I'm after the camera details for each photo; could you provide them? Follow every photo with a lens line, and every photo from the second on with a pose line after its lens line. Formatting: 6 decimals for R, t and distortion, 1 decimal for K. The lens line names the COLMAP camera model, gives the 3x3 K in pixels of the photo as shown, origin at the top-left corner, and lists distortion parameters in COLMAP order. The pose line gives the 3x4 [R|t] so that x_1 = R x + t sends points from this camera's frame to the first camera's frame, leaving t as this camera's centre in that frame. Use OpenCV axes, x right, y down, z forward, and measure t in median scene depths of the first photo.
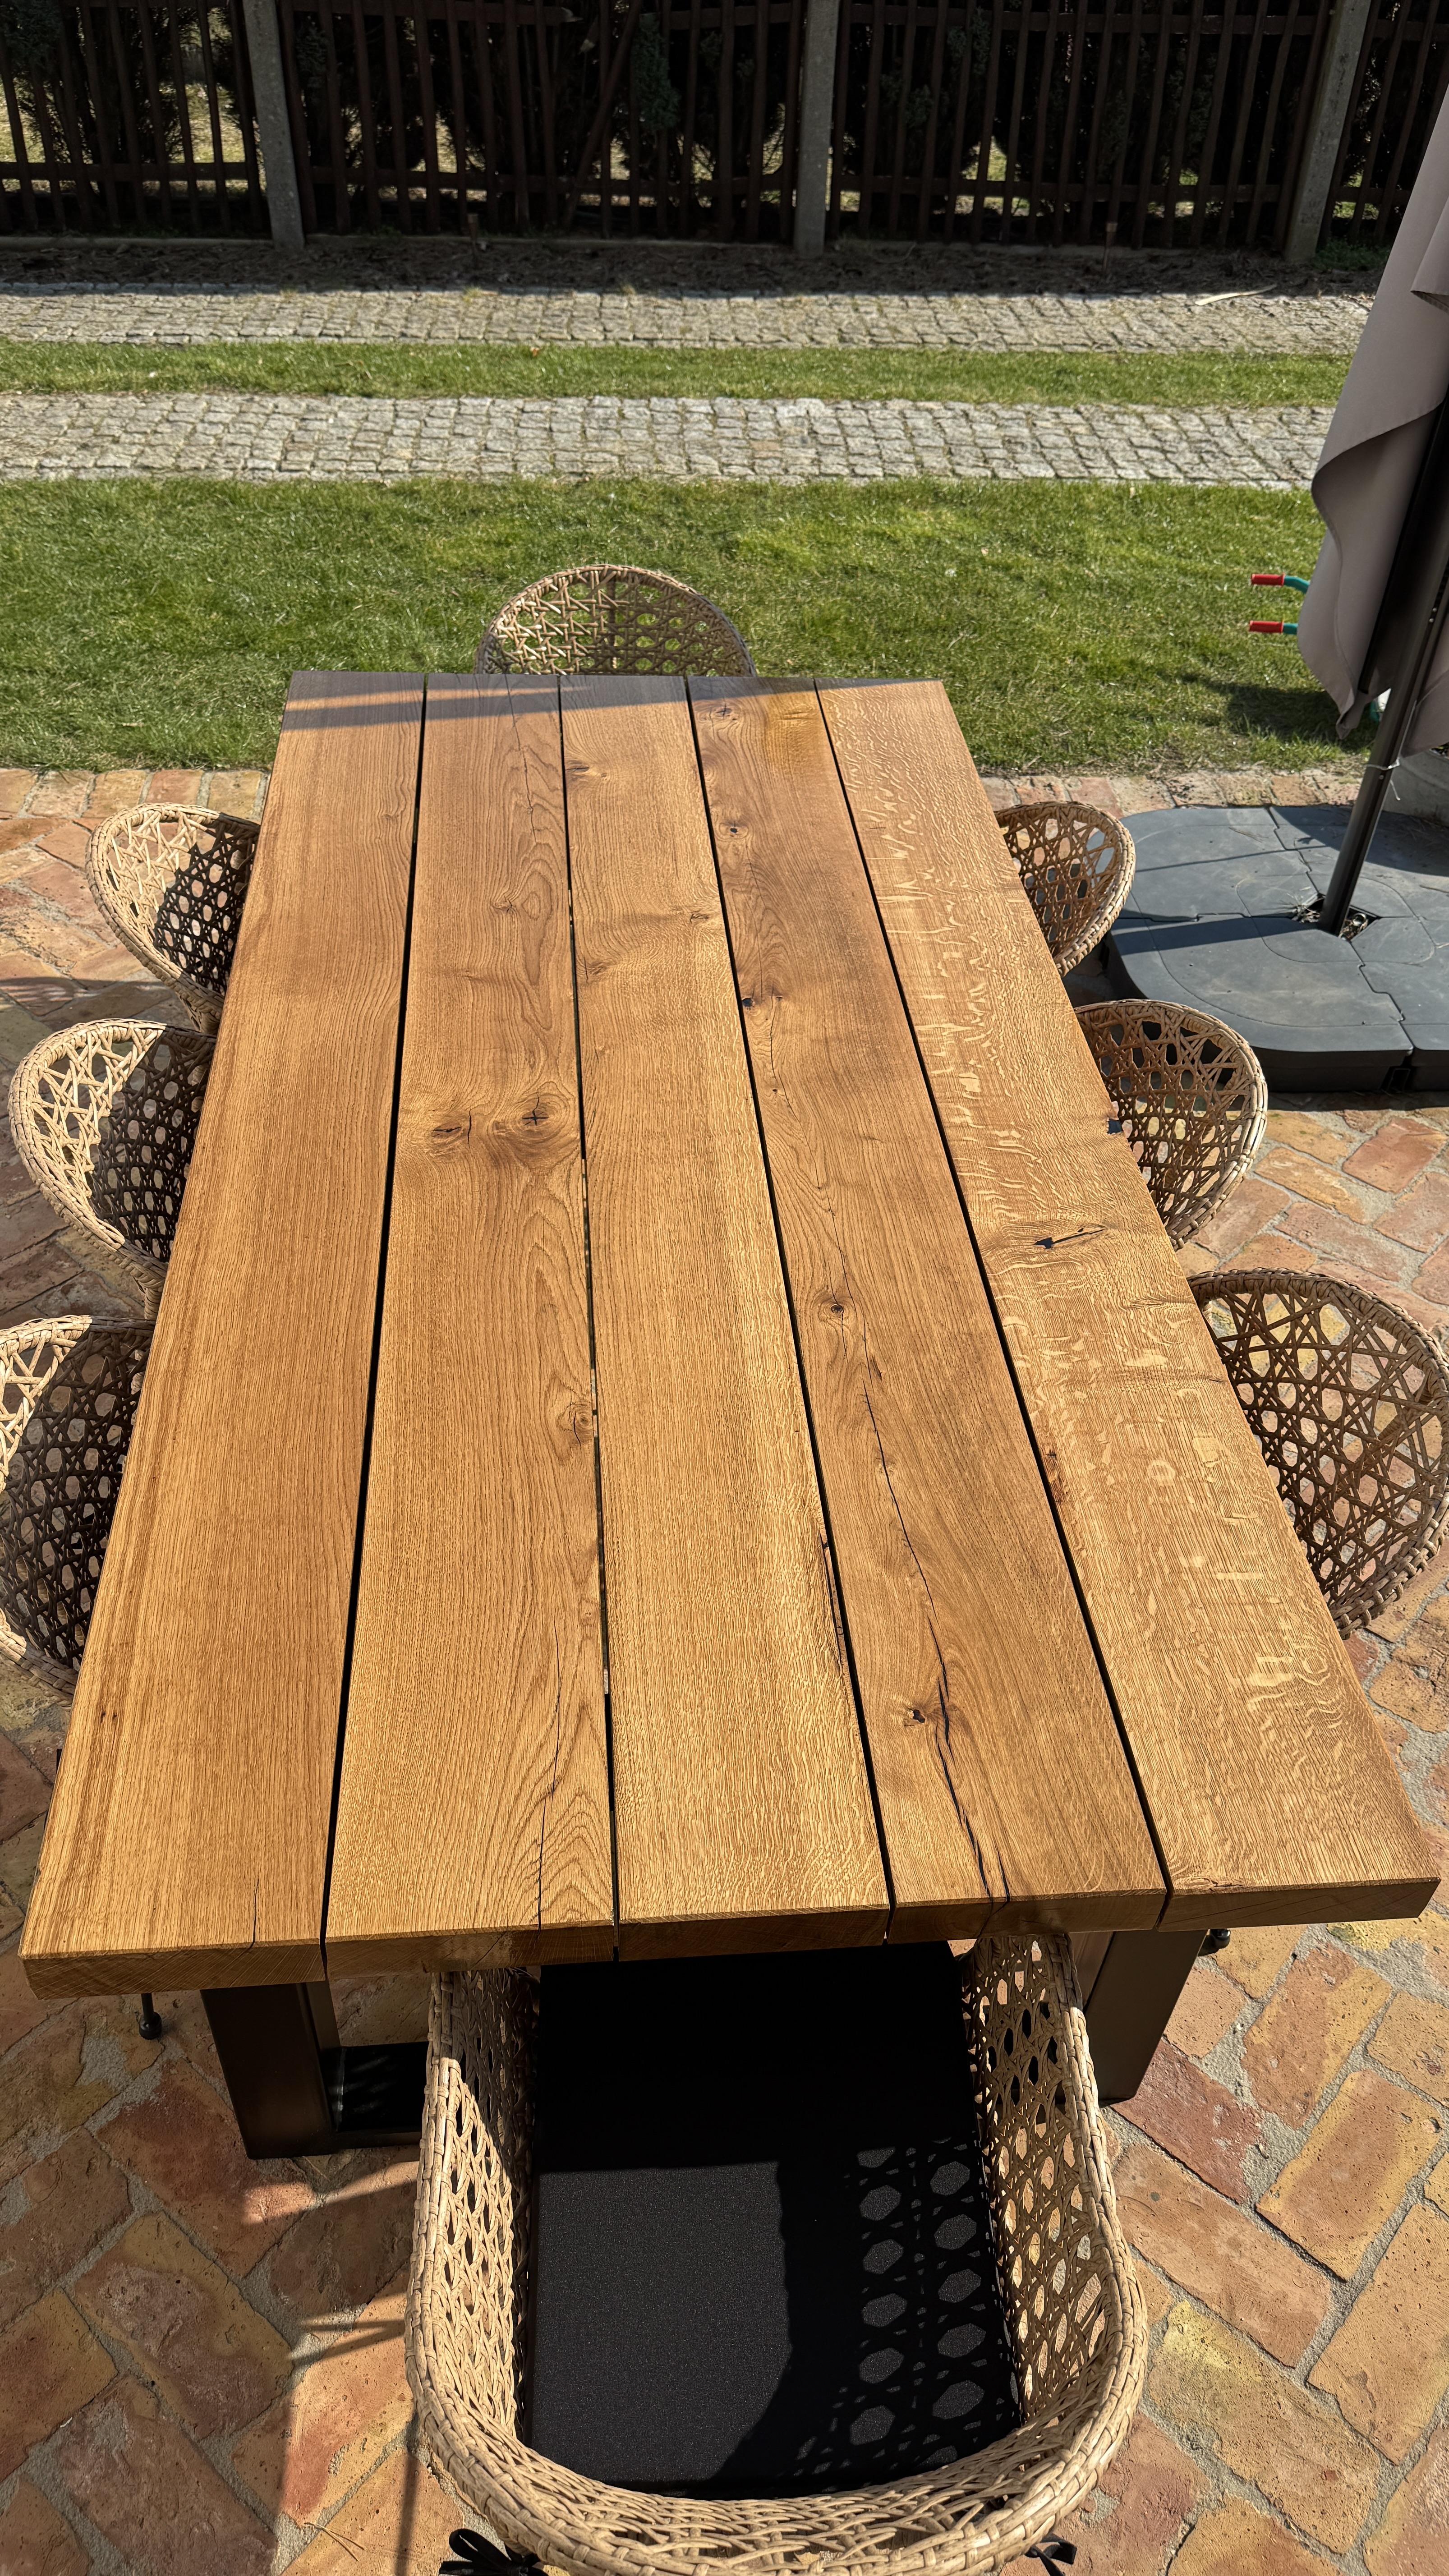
lens RADIAL K [[1805.4, 0, 724.5], [0, 1805.4, 1288.0], [0, 0, 1]] dist [0.204507, -0.466421]
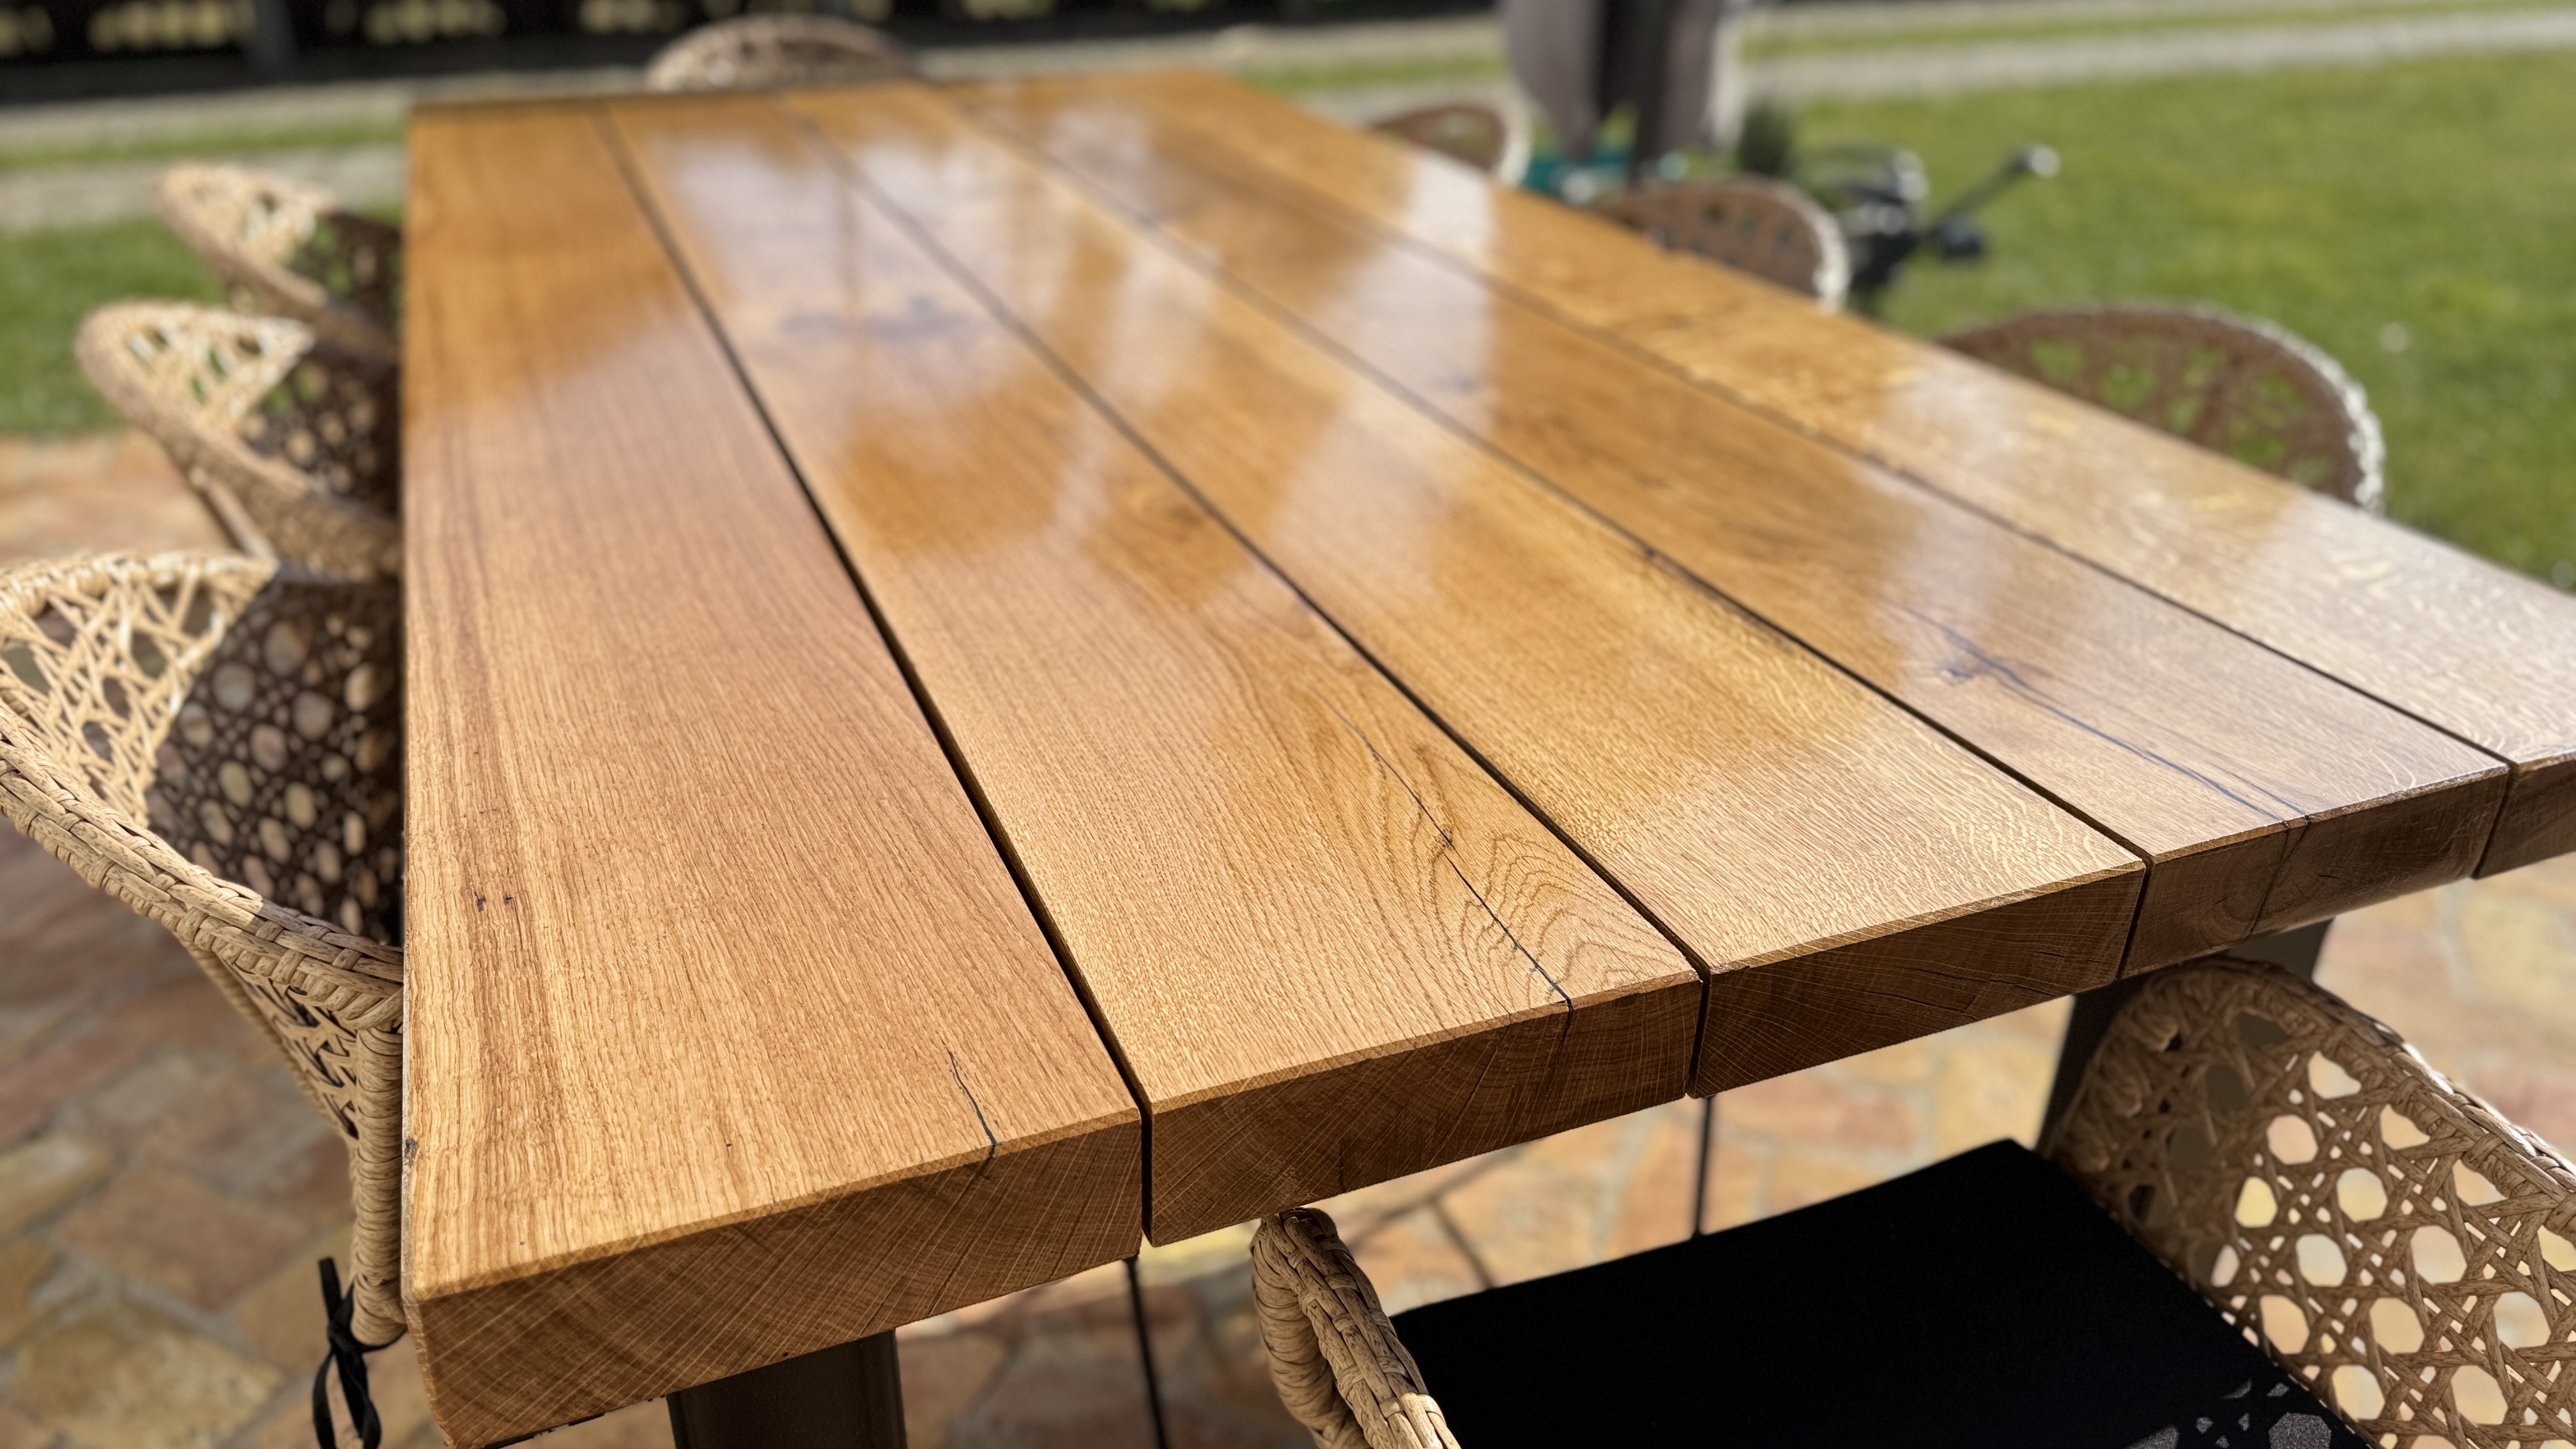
lens RADIAL K [[1836.3, 0, 1288.0], [0, 1836.3, 724.5], [0, 0, 1]] dist [0.107925, -0.211380]
pose [[0.950712, -0.172161, 0.257892, -0.245510], [0.229026, 0.950556, -0.209737, 0.317859], [-0.209032, 0.258463, 0.943134, 0.483416]]
